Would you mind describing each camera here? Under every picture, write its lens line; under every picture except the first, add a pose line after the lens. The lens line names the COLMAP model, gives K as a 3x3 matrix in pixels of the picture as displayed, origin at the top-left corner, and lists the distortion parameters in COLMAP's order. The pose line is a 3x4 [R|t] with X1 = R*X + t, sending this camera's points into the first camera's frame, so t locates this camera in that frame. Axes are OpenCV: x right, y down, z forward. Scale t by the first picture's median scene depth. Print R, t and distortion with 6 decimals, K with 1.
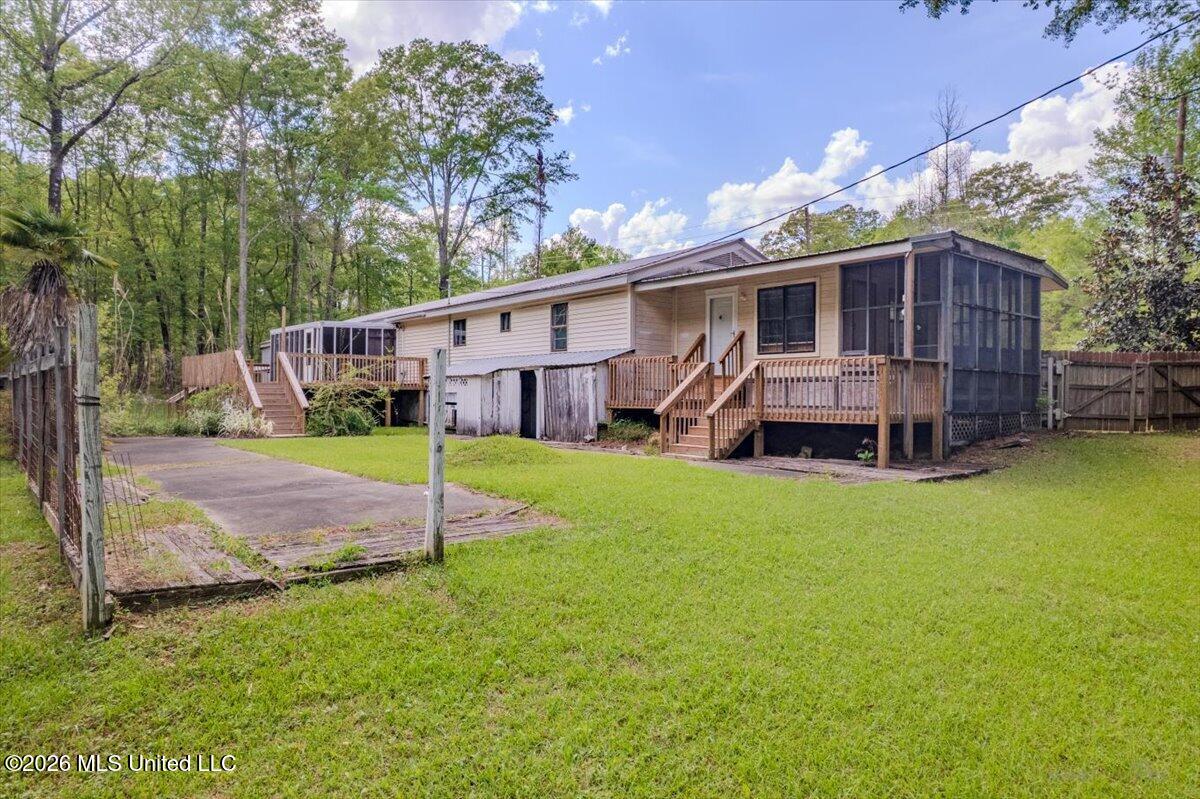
lens RADIAL K [[770.0, 0, 601.3], [0, 770.0, 400.7], [0, 0, 1]] dist [-0.087521, 0.083350]
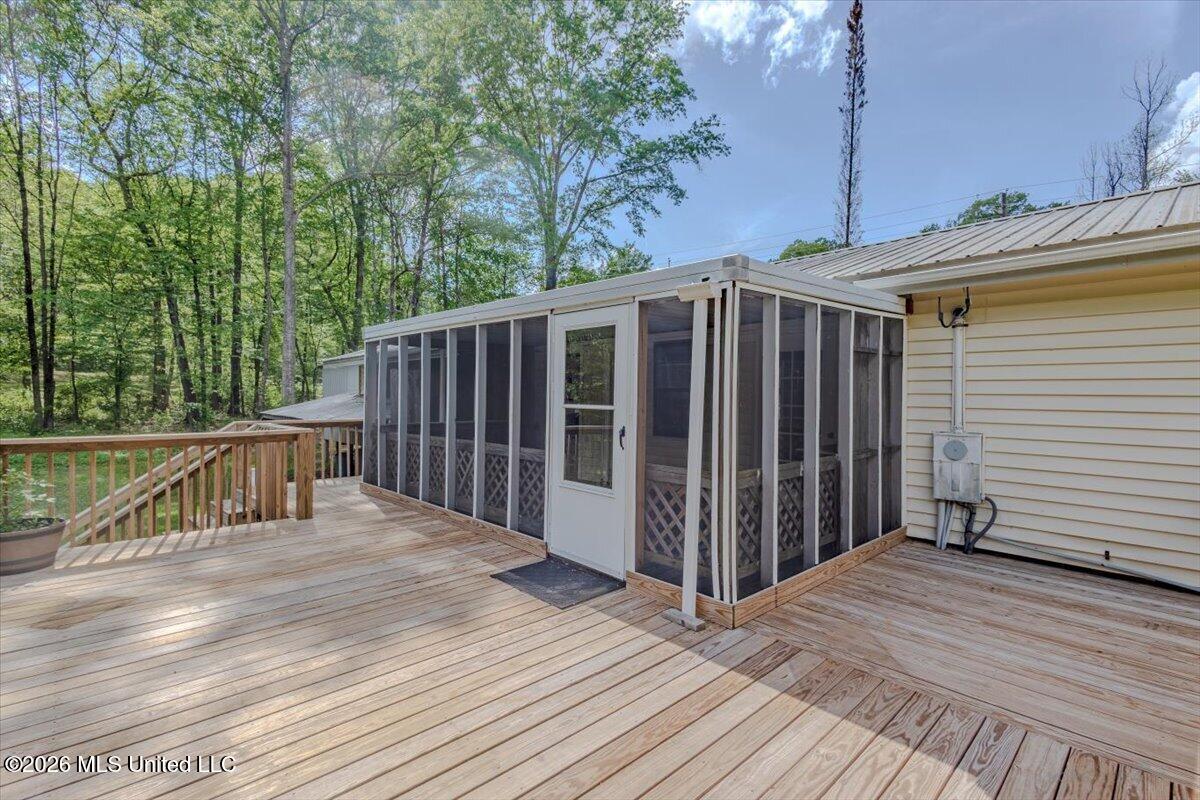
lens RADIAL K [[546.6, 0, 602.9], [0, 546.6, 404.5], [0, 0, 1]] dist [0.006552, 0.000338]
pose [[0.997752, -0.000334, 0.067014, -0.606832], [-0.000593, 0.999904, 0.013819, -0.108522], [-0.067012, -0.013828, 0.997656, 1.320846]]
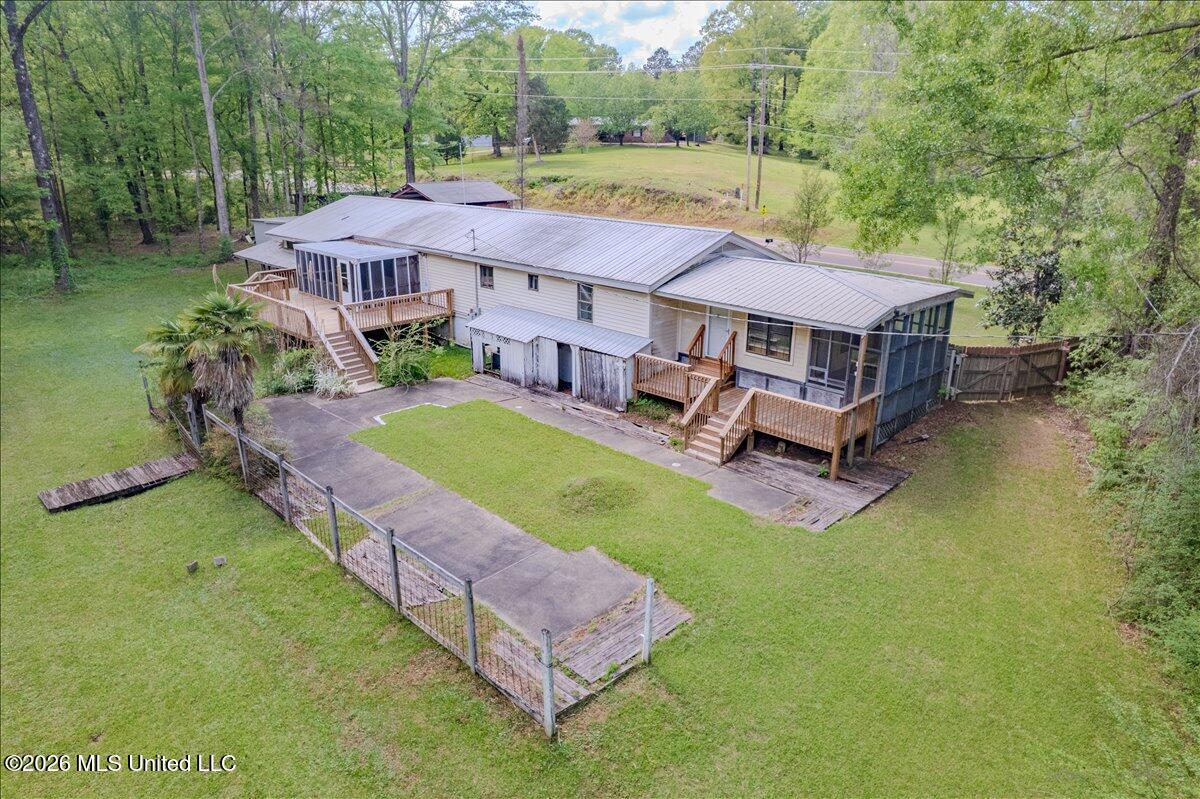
lens RADIAL K [[774.0, 0, 601.8], [0, 774.0, 398.0], [0, 0, 1]] dist [-0.083896, 0.071072]
pose [[0.995396, -0.030948, 0.090713, -0.170443], [0.001170, 0.950289, 0.311367, -0.394785], [-0.095840, -0.309827, 0.945950, -0.279573]]
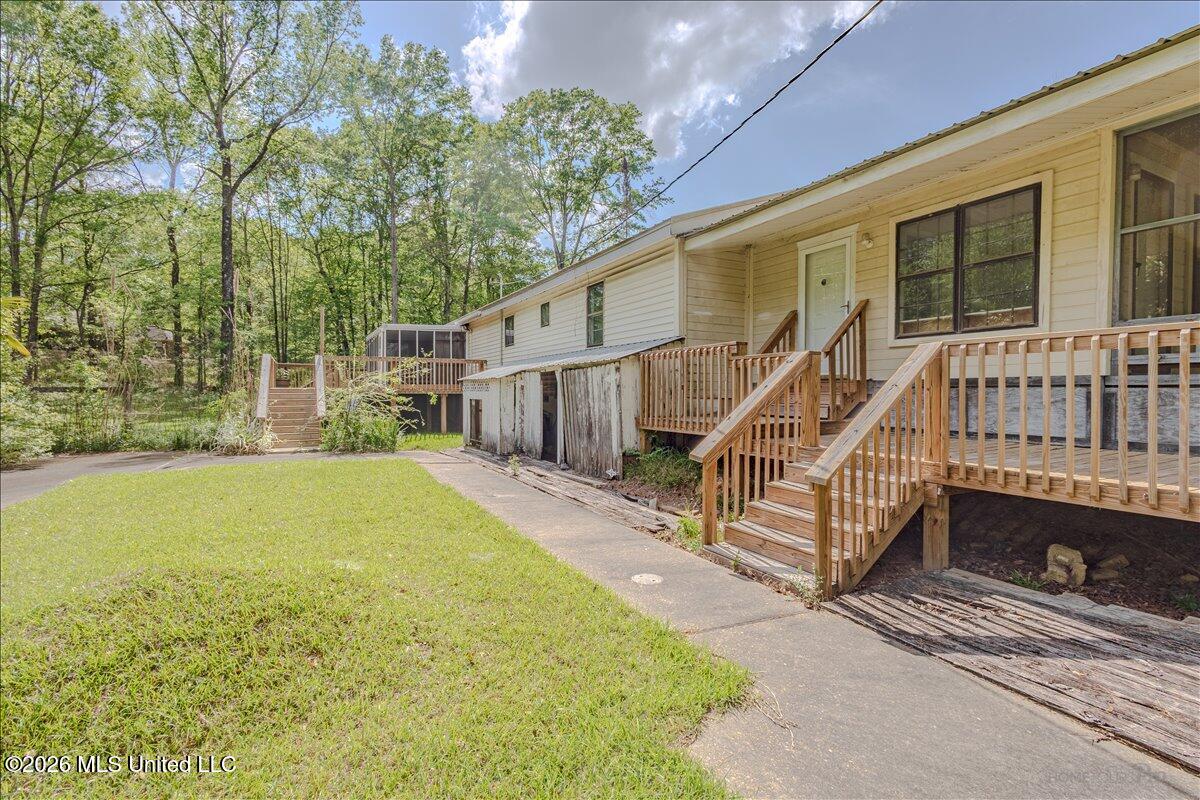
lens RADIAL K [[546.6, 0, 602.9], [0, 546.6, 404.5], [0, 0, 1]] dist [0.006552, 0.000338]
pose [[0.981555, -0.000493, -0.191177, 0.066220], [0.004104, 0.999821, 0.018494, -0.019198], [0.191133, -0.018938, 0.981381, 0.541330]]
